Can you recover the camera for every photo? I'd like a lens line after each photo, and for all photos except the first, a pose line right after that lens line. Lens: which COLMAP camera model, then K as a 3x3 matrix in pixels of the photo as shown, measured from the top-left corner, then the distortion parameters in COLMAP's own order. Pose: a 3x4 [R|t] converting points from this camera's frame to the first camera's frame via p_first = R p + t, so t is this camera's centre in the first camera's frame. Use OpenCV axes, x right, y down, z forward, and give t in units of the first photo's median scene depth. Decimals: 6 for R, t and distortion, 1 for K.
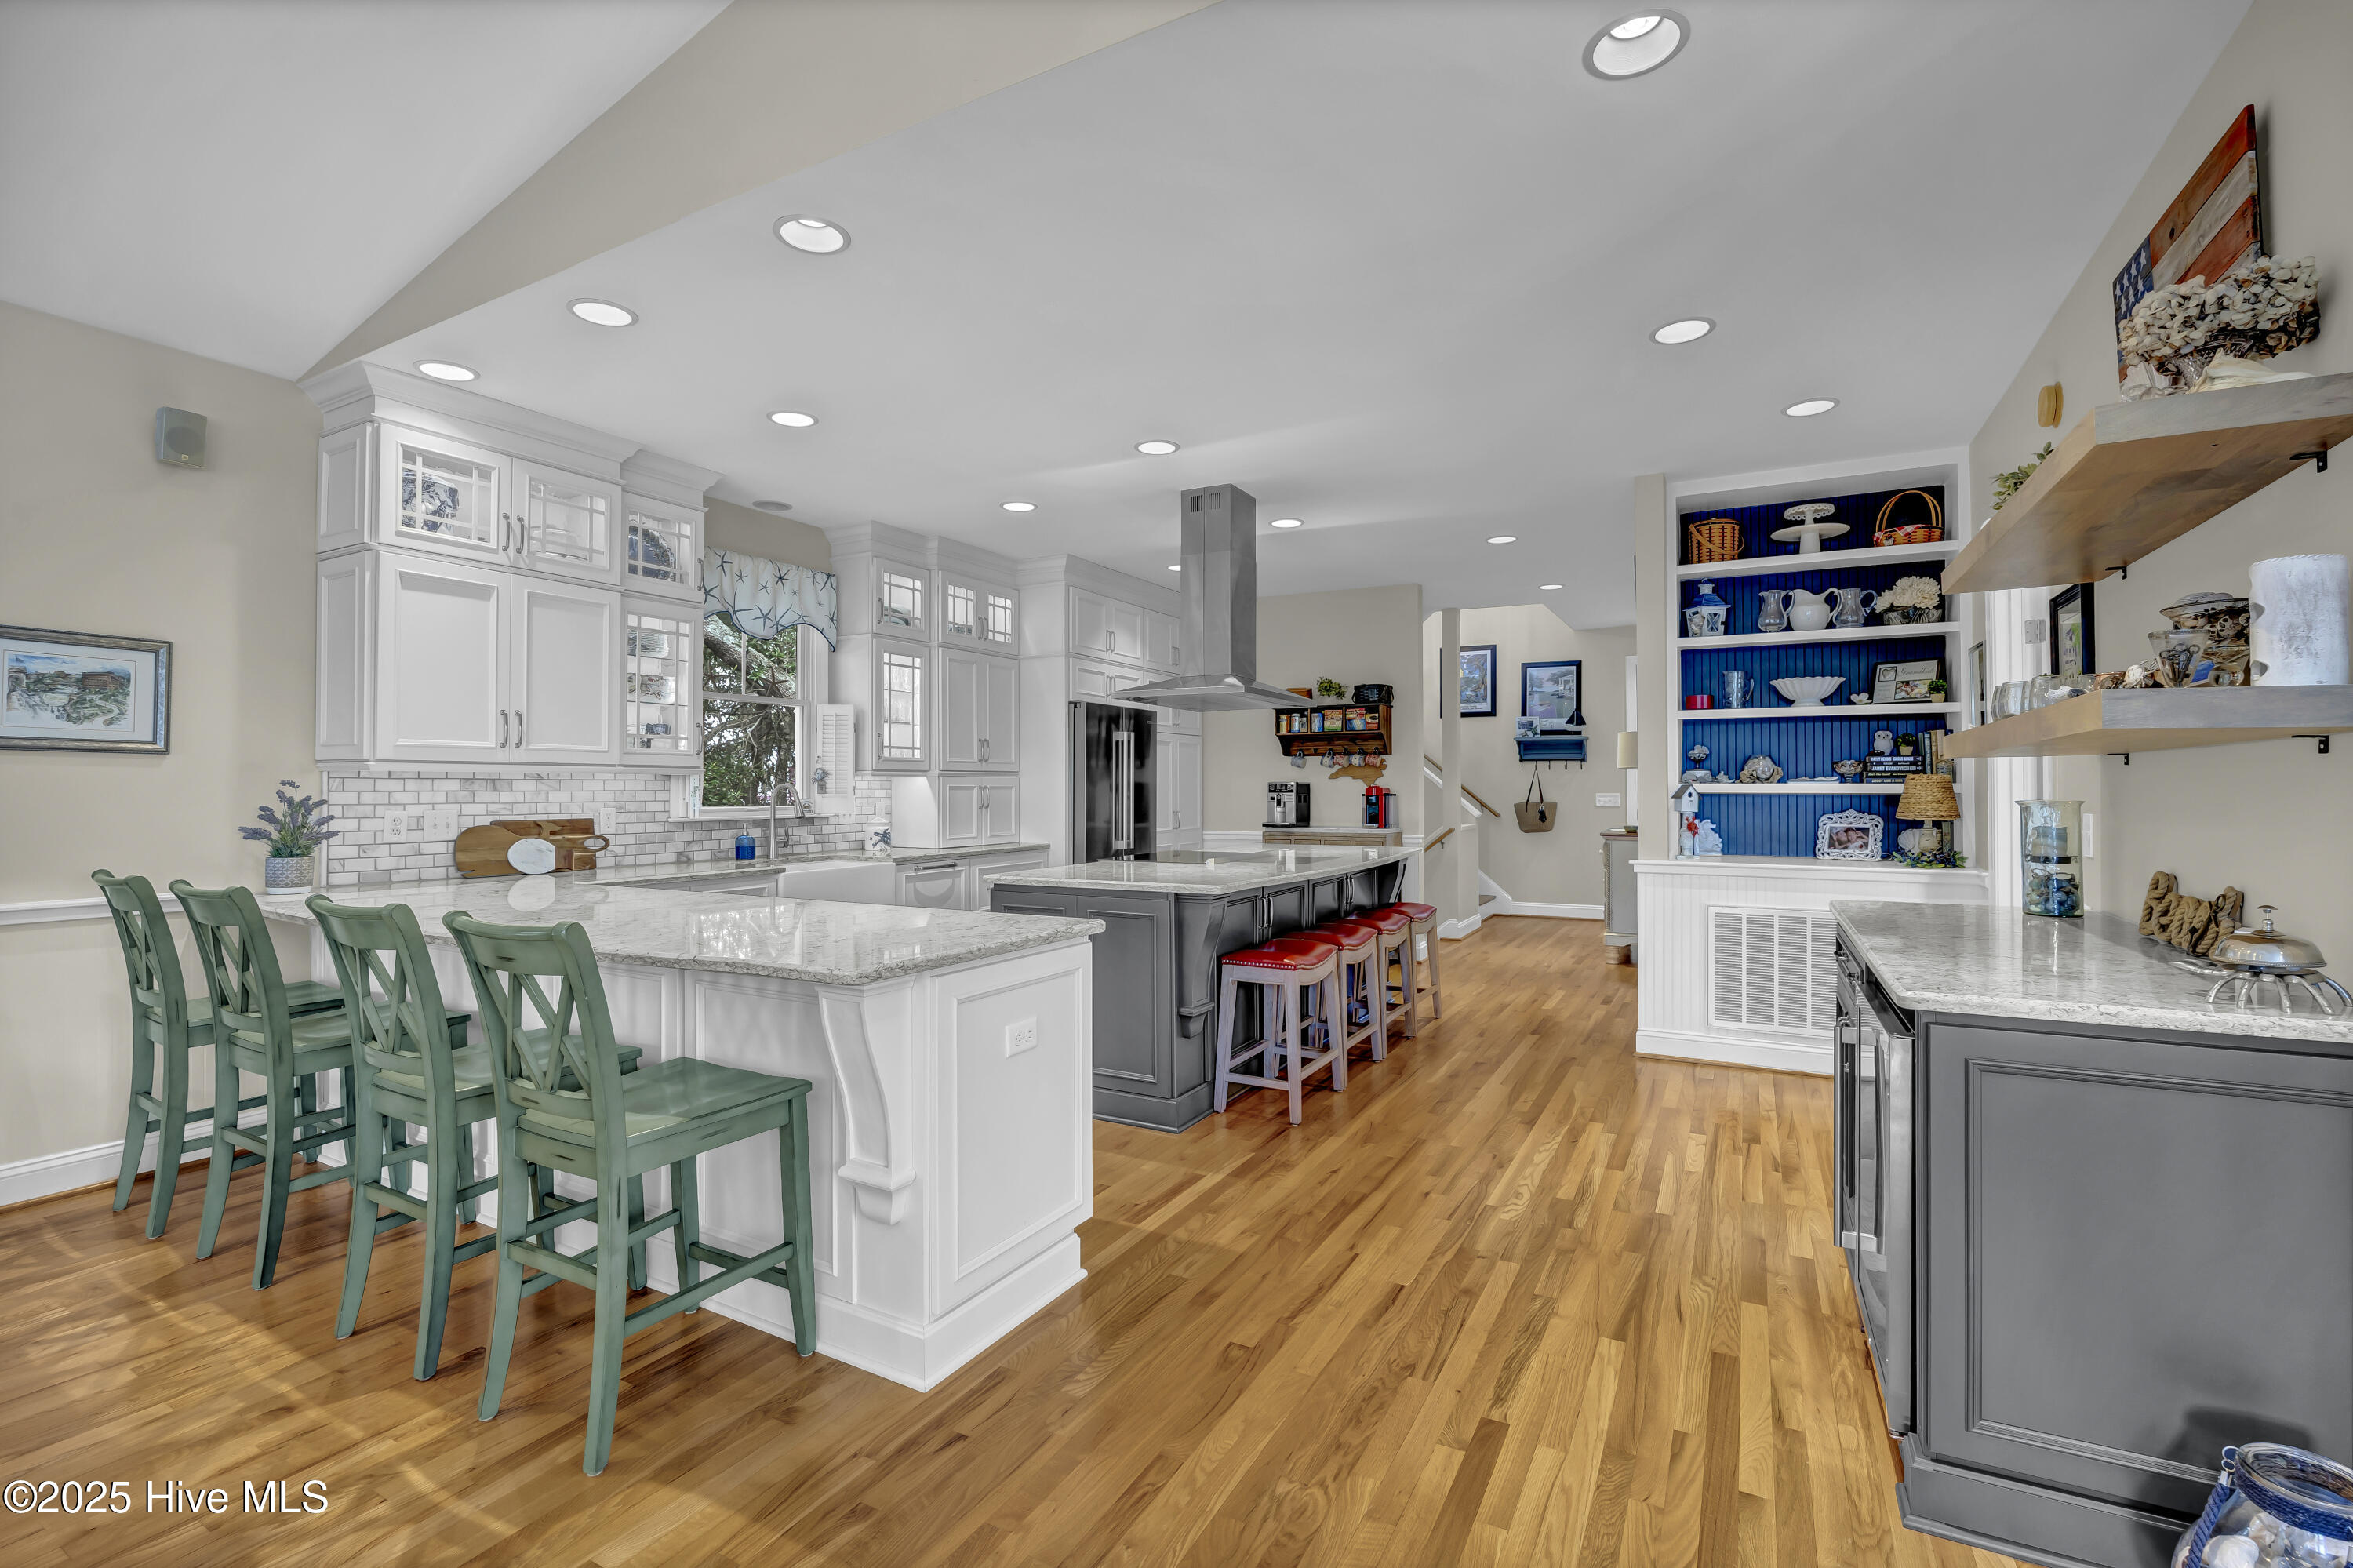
lens RADIAL K [[1036.5, 0, 1178.1], [0, 1036.5, 778.3], [0, 0, 1]] dist [-0.016776, 0.001897]
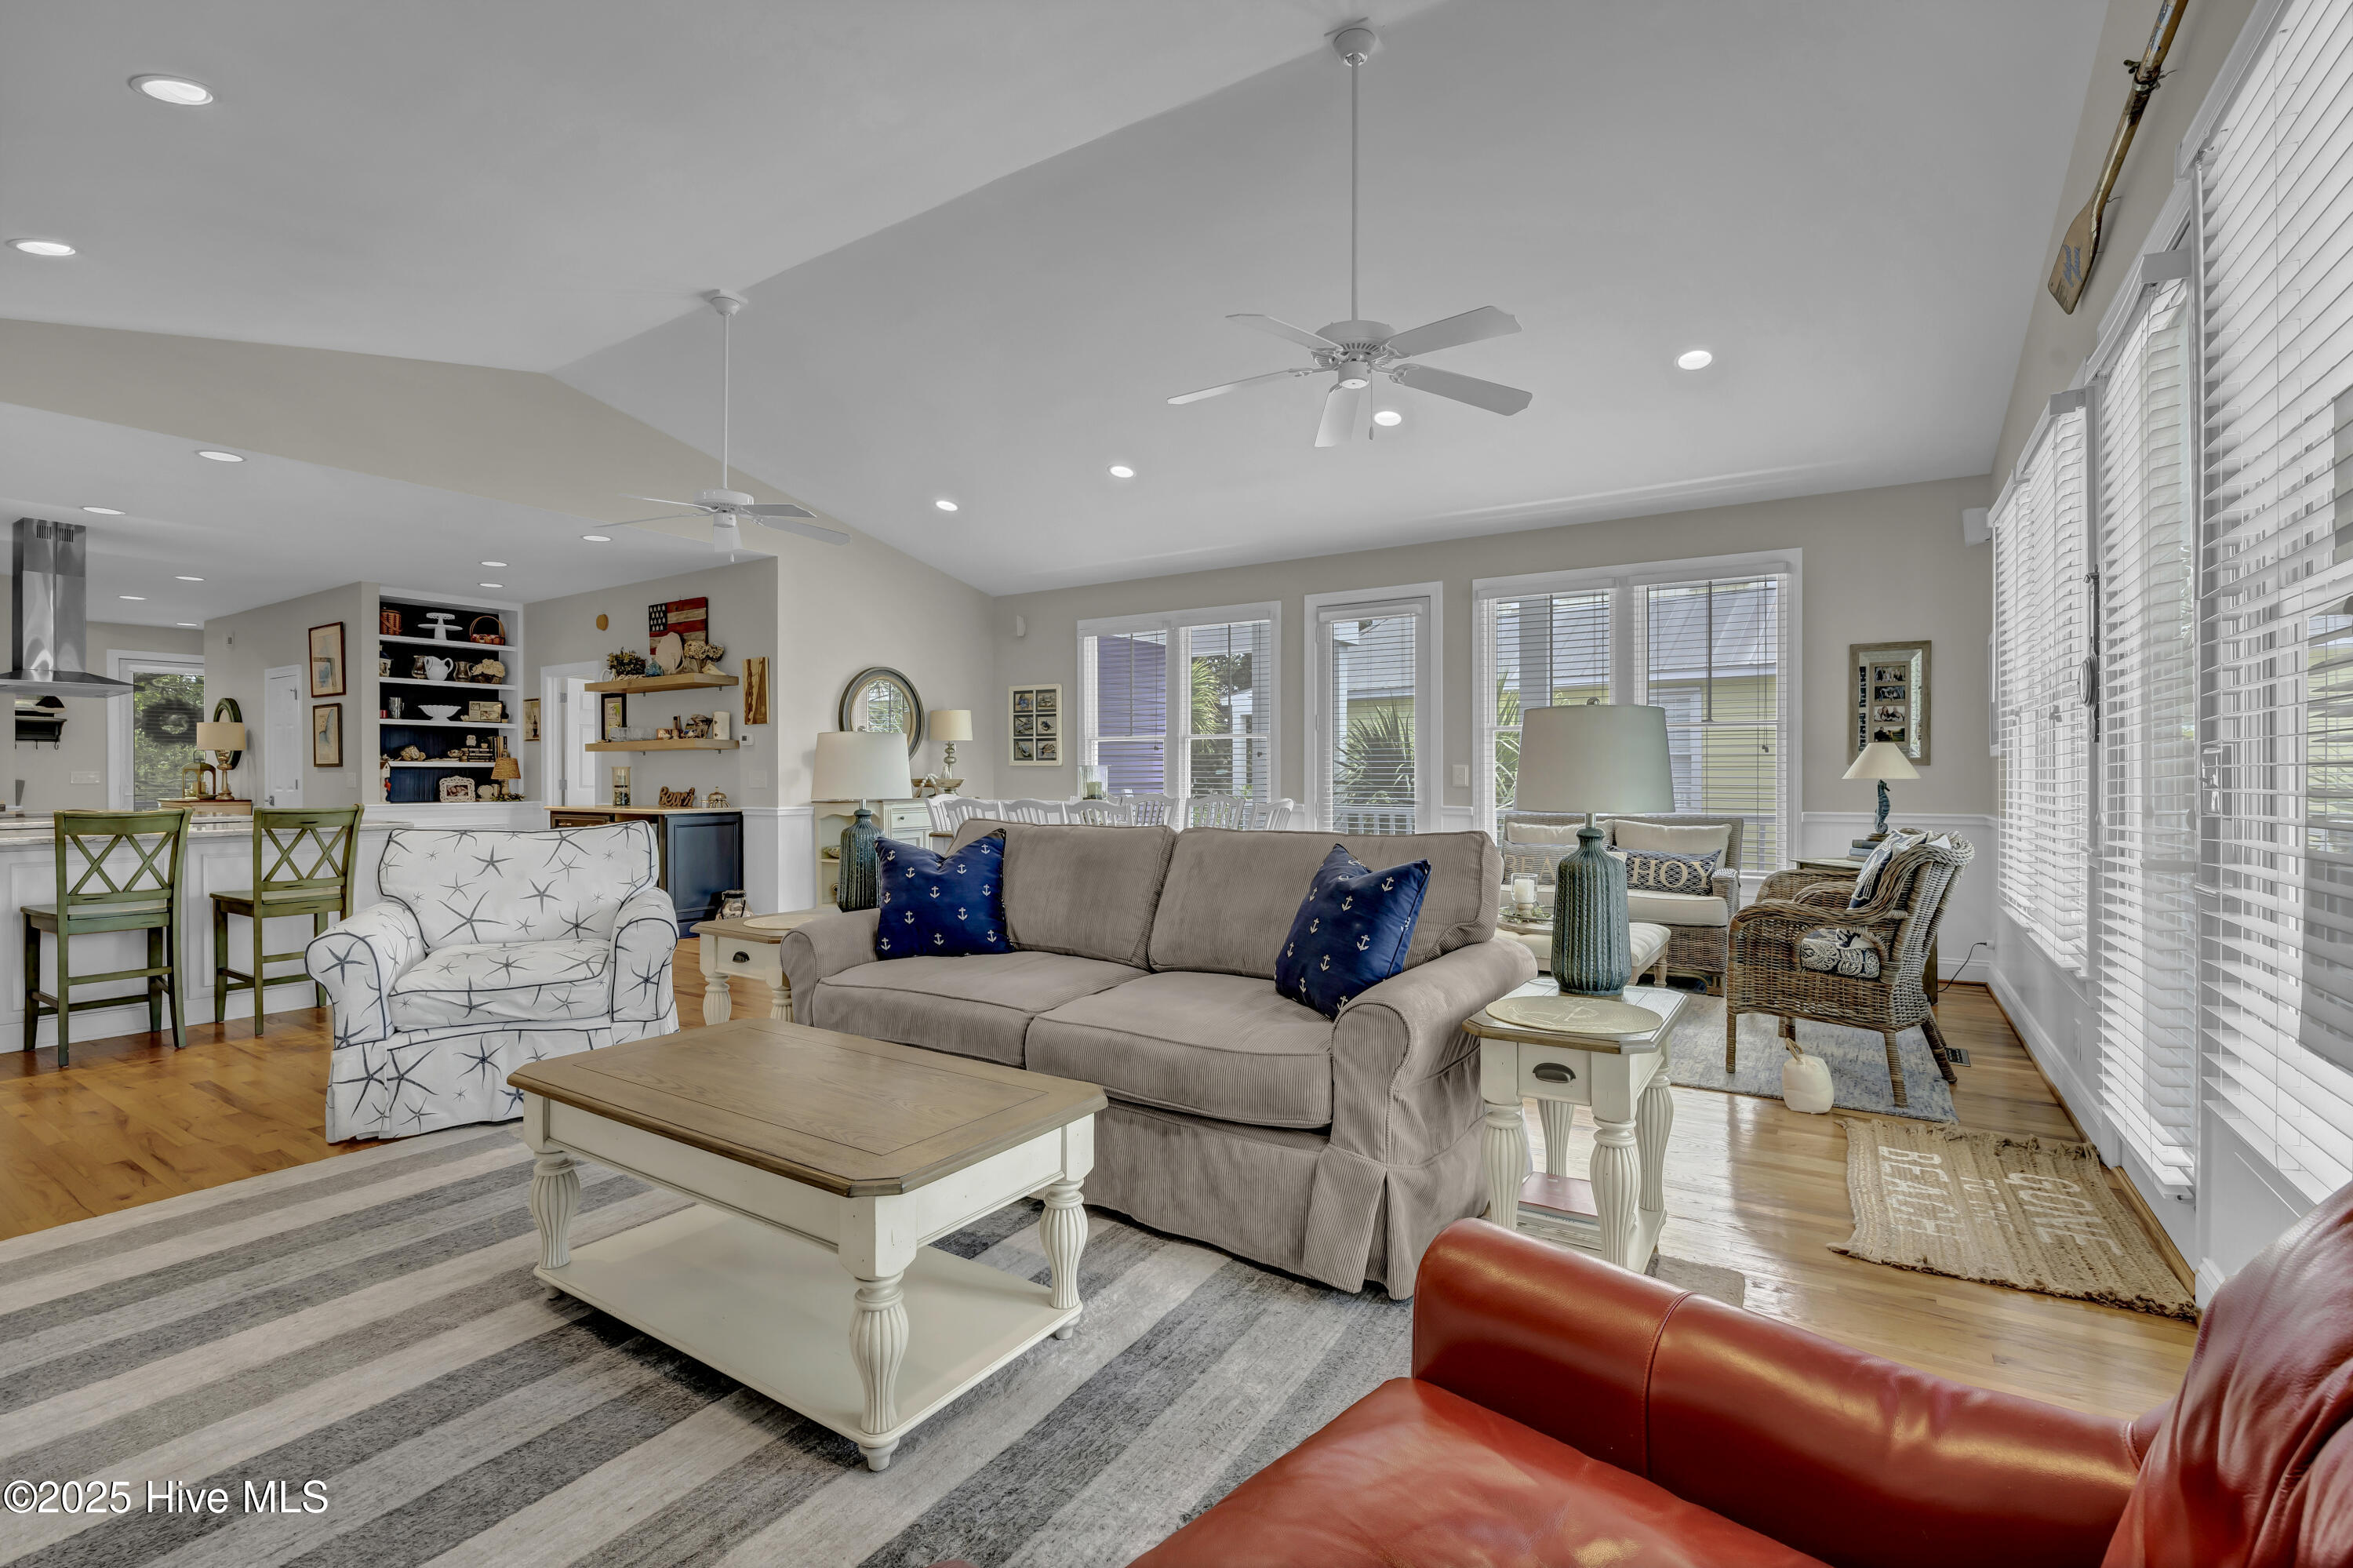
lens RADIAL K [[1036.5, 0, 1200.5], [0, 1036.5, 772.6], [0, 0, 1]] dist [-0.016776, 0.001897]
pose [[0.062454, 0.002453, 0.998045, -1.133689], [-0.006644, 0.999976, -0.002042, 0.018981], [-0.998026, -0.006503, 0.062468, -0.483579]]
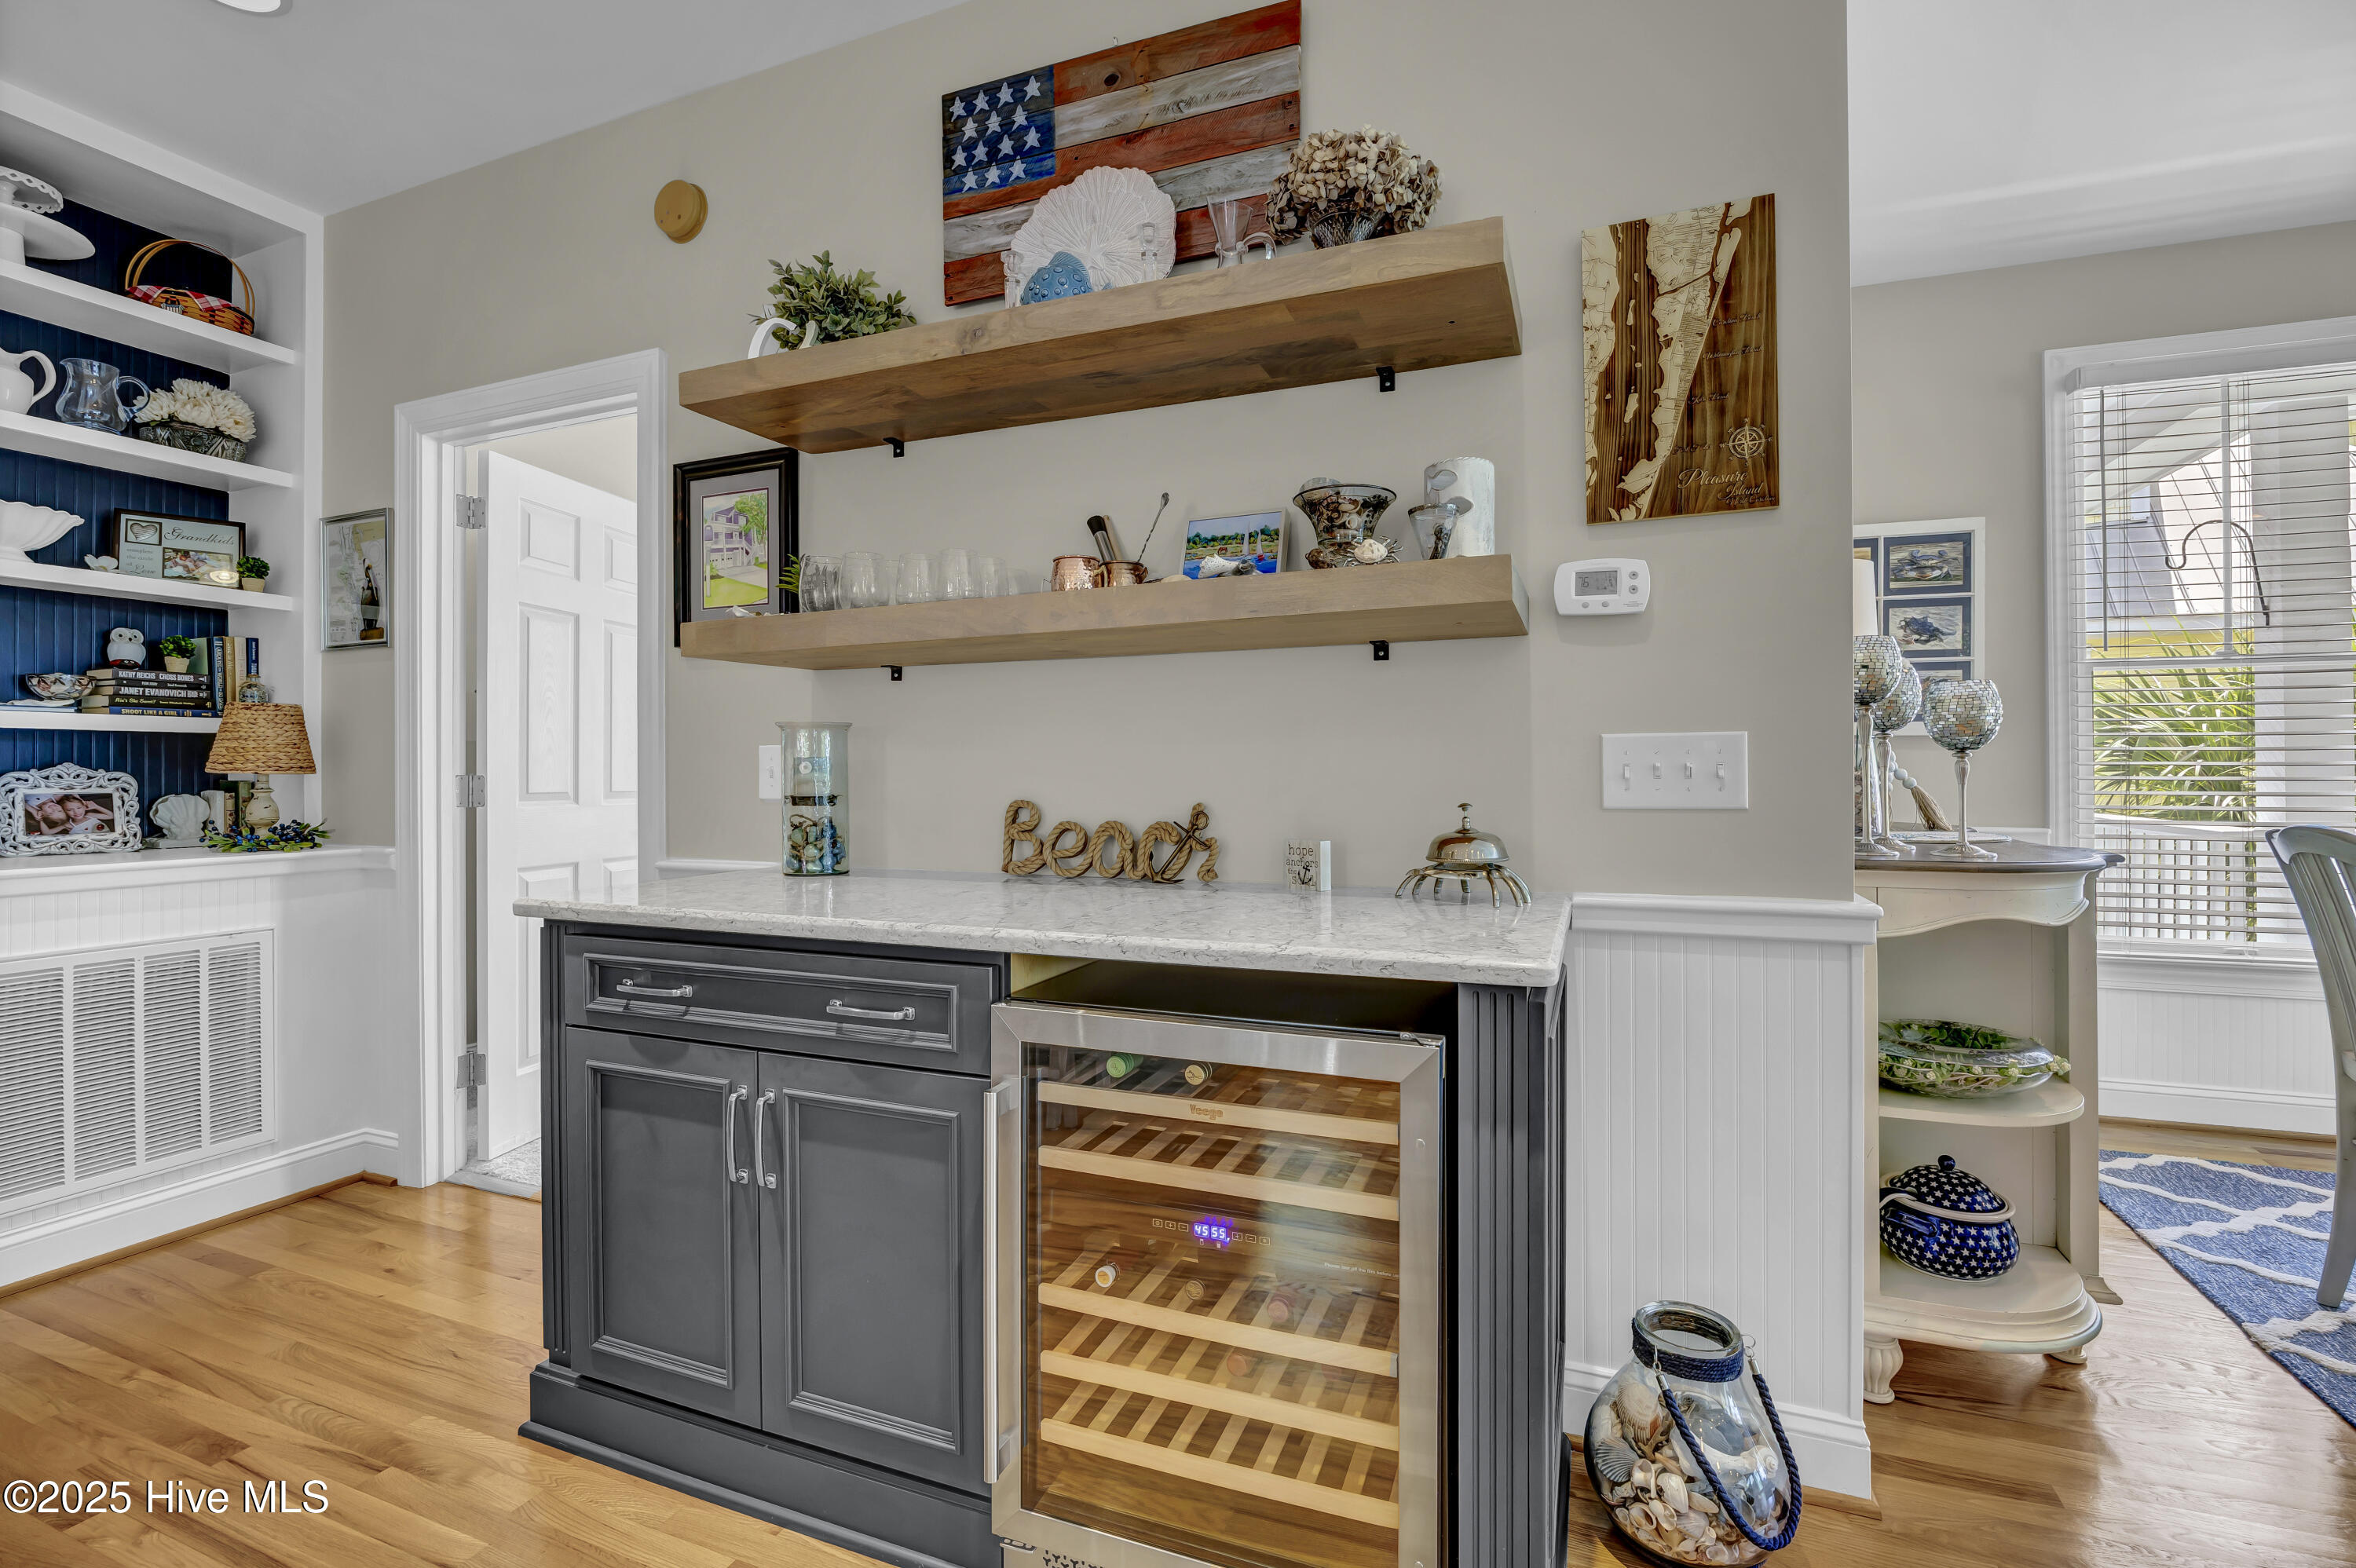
lens RADIAL K [[1037.7, 0, 1214.6], [0, 1037.7, 767.0], [0, 0, 1]] dist [-0.016776, 0.001897]
pose [[-0.132295, 0.003319, 0.991205, 0.030845], [-0.004759, 0.999981, -0.003984, 0.031294], [-0.991199, -0.005244, -0.132277, 0.451379]]
